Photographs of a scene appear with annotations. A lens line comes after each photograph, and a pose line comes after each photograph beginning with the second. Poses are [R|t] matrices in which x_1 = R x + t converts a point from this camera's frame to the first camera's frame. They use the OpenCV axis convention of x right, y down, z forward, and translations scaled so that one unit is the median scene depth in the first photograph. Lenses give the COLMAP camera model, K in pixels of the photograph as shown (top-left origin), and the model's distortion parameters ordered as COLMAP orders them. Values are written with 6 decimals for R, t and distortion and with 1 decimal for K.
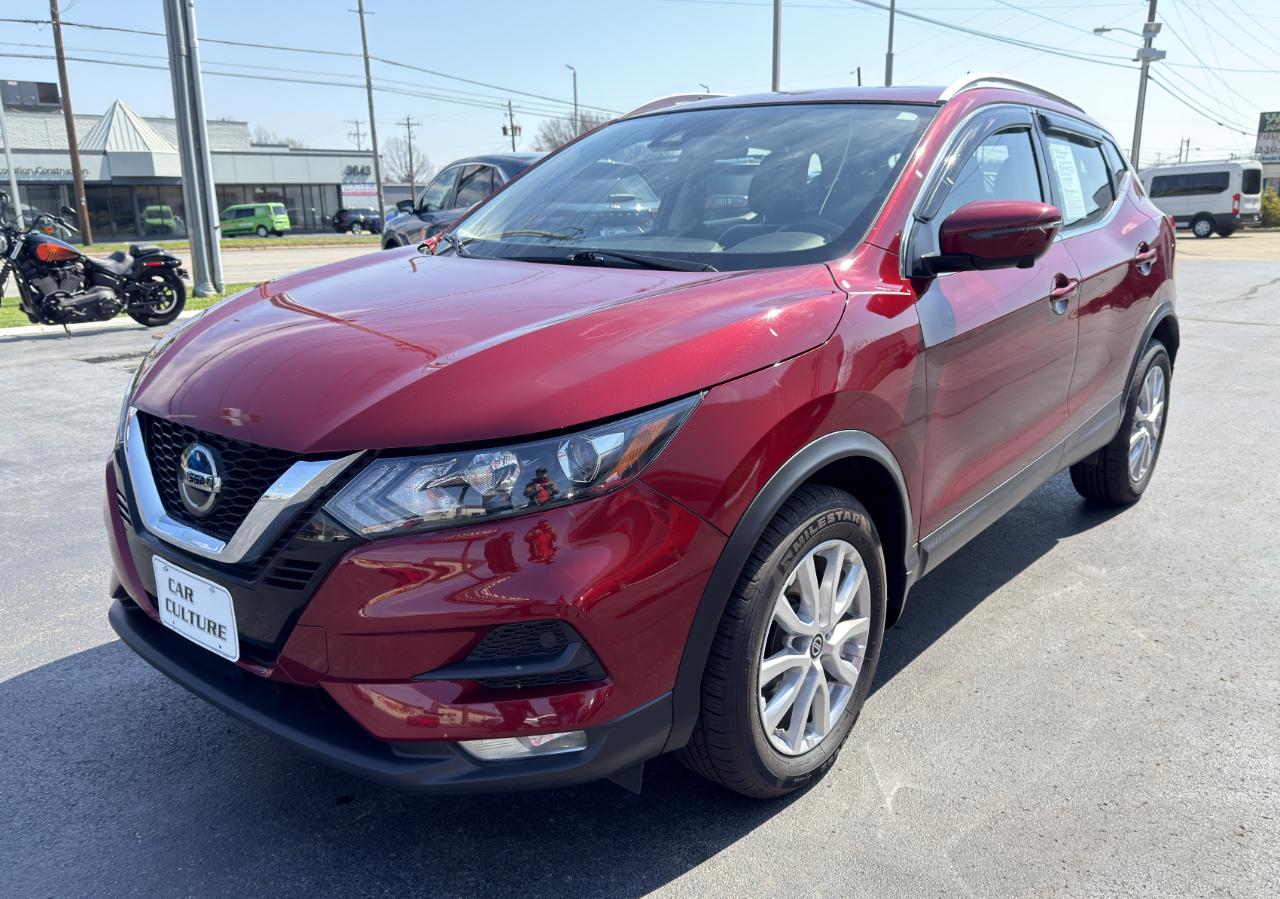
lens RADIAL K [[976.2, 0, 630.4], [0, 976.2, 234.2], [0, 0, 1]] dist [-0.016706, 0.004864]
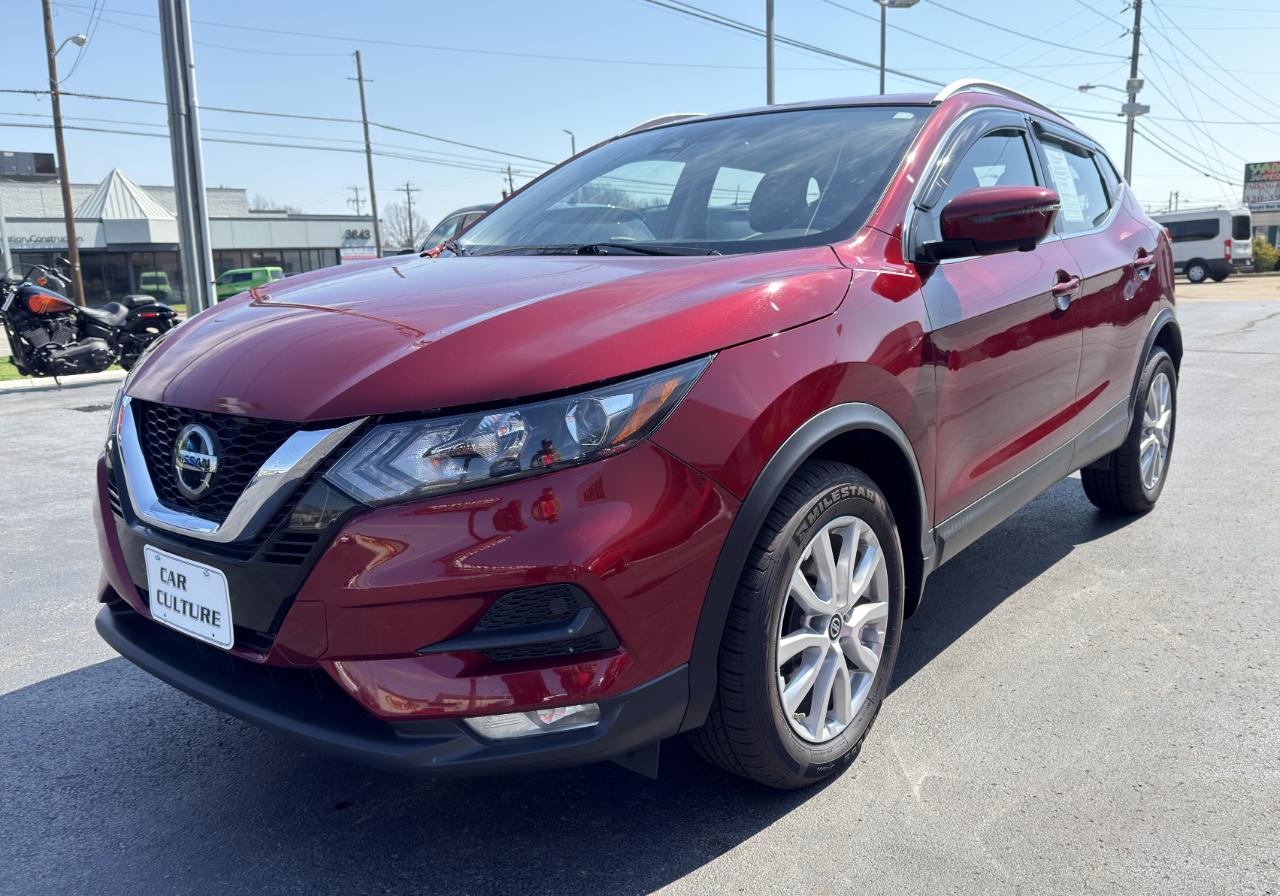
lens RADIAL K [[976.2, 0, 641.1], [0, 976.2, 445.2], [0, 0, 1]] dist [-0.016706, 0.004864]
pose [[0.999591, -0.018532, 0.021798, -0.018710], [0.020179, 0.996752, -0.077966, 0.305655], [-0.020283, 0.078374, 0.996718, 0.022427]]
